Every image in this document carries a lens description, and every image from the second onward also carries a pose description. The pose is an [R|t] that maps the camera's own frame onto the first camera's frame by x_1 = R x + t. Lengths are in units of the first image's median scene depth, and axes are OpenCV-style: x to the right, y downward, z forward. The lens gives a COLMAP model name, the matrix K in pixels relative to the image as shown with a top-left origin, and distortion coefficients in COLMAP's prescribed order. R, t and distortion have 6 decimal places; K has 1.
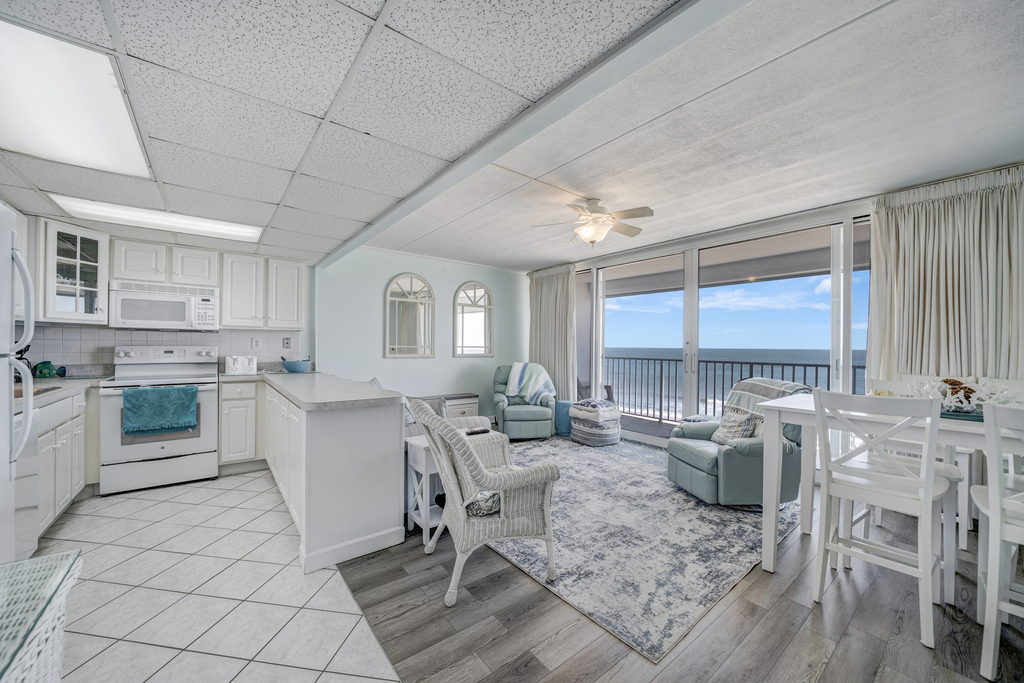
lens RADIAL K [[379.8, 0, 505.7], [0, 379.8, 344.4], [0, 0, 1]] dist [-0.019900, 0.002877]
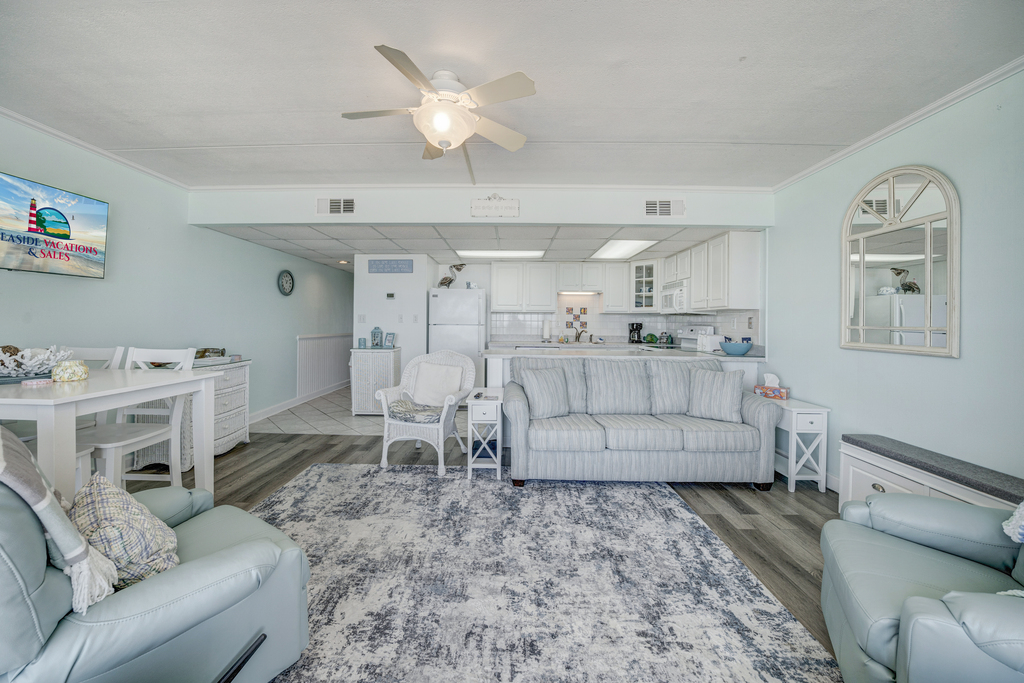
lens RADIAL K [[369.8, 0, 501.4], [0, 369.8, 317.5], [0, 0, 1]] dist [-0.022638, -0.000219]
pose [[-0.637073, -0.027510, -0.770313, 0.647823], [-0.014948, 0.999616, -0.023336, 0.016743], [0.770659, -0.003352, -0.637239, 1.512602]]
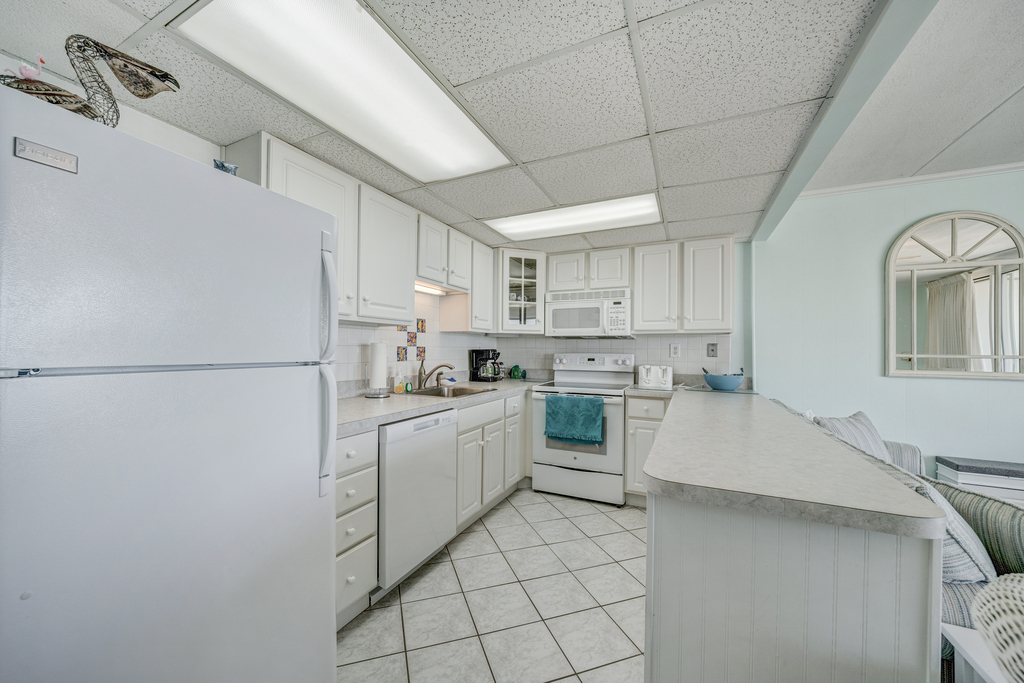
lens RADIAL K [[379.8, 0, 503.7], [0, 379.8, 347.7], [0, 0, 1]] dist [-0.019900, 0.002877]
pose [[0.435223, -0.010161, -0.900265, -0.111107], [-0.000485, 0.999934, -0.011520, 0.000782], [0.900323, 0.005450, 0.435189, 0.406445]]
